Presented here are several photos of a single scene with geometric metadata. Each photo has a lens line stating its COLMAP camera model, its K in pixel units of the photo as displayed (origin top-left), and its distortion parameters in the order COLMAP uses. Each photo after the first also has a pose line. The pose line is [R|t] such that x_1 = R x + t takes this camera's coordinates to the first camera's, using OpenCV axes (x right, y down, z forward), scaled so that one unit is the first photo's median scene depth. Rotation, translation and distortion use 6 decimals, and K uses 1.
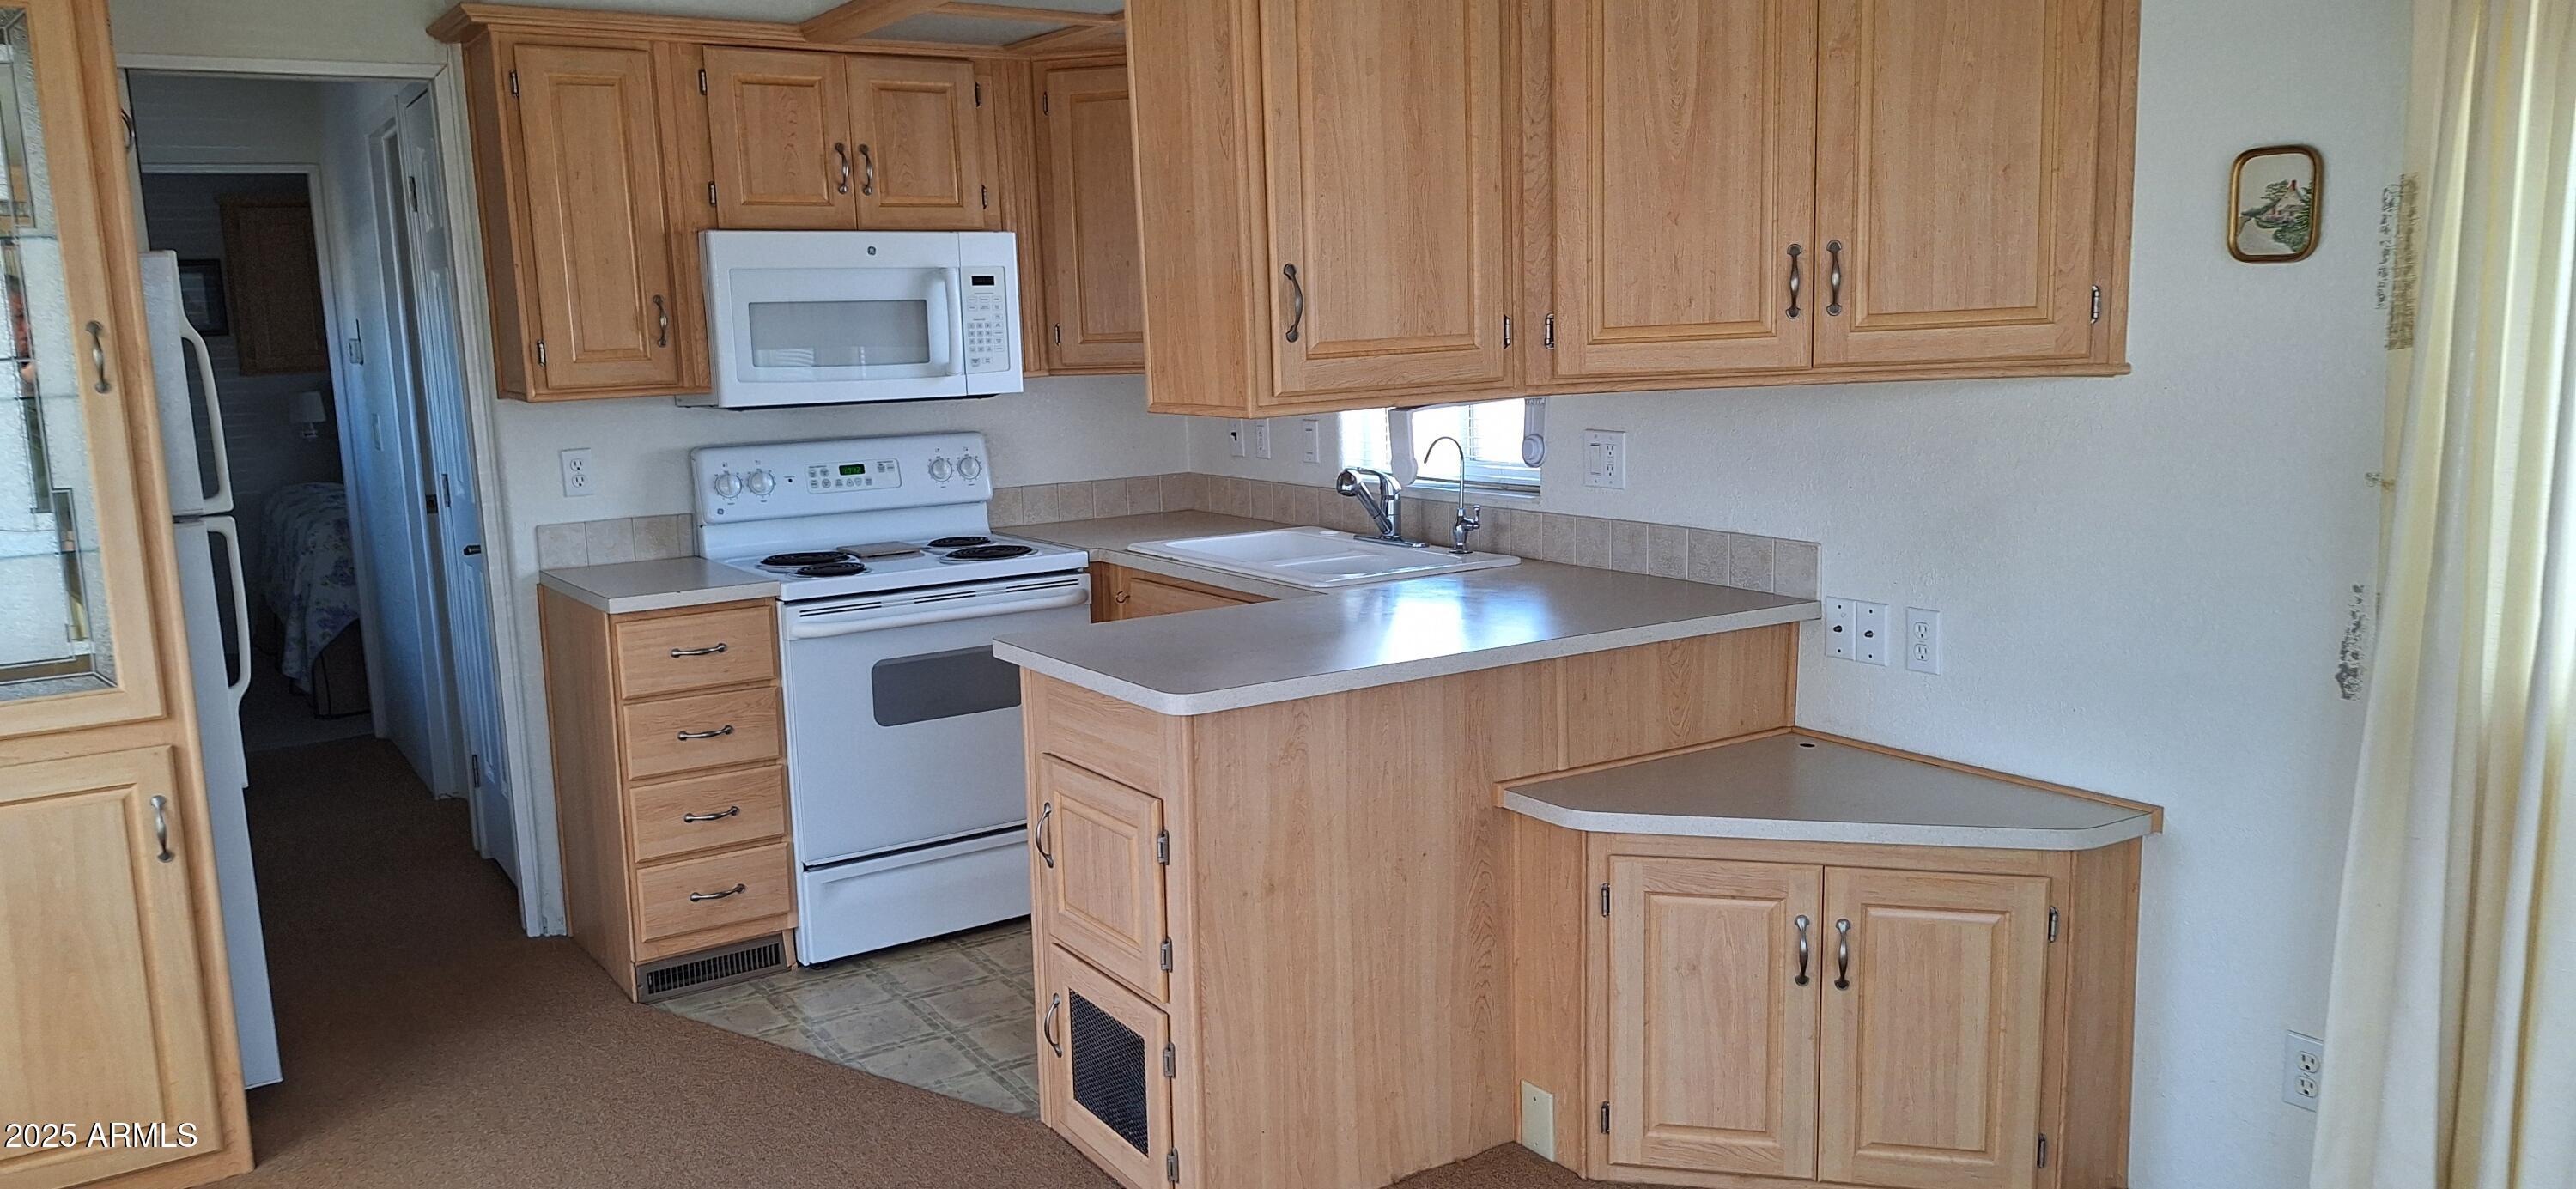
lens RADIAL K [[1799.2, 0, 1288.0], [0, 1799.2, 594.5], [0, 0, 1]] dist [0.001663, -0.002794]
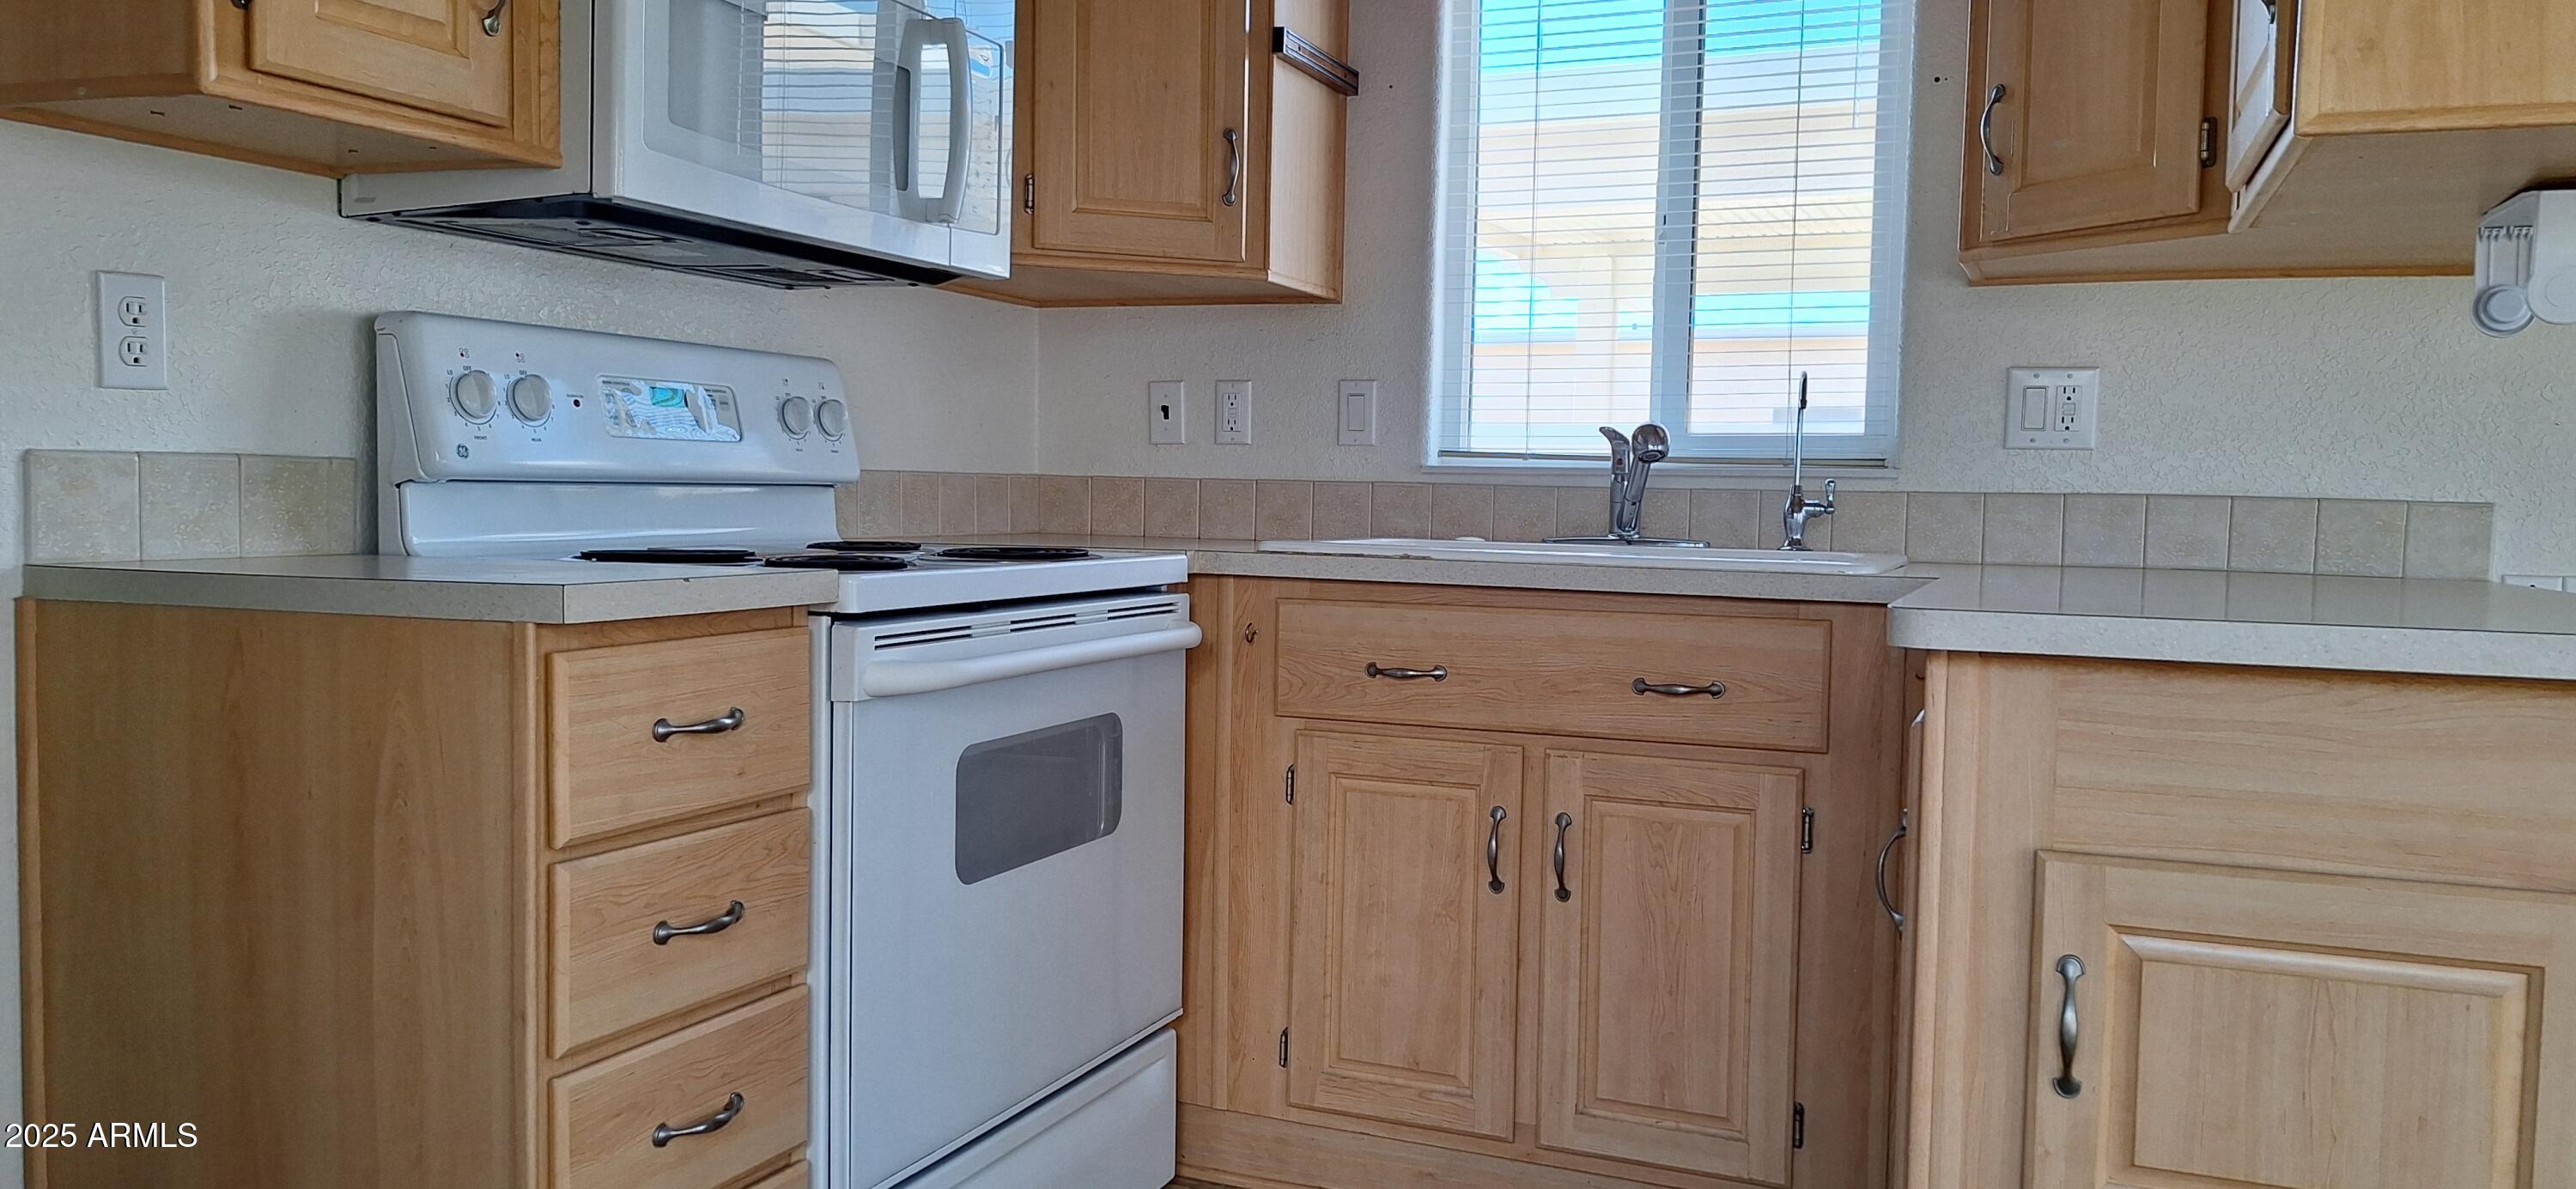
lens RADIAL K [[1799.2, 0, 1288.0], [0, 1799.2, 594.5], [0, 0, 1]] dist [0.001663, -0.002794]
pose [[0.831069, 0.010807, 0.556064, -0.428205], [0.042871, 0.995592, -0.083423, 0.040173], [-0.554514, 0.093169, 0.826942, 0.549875]]
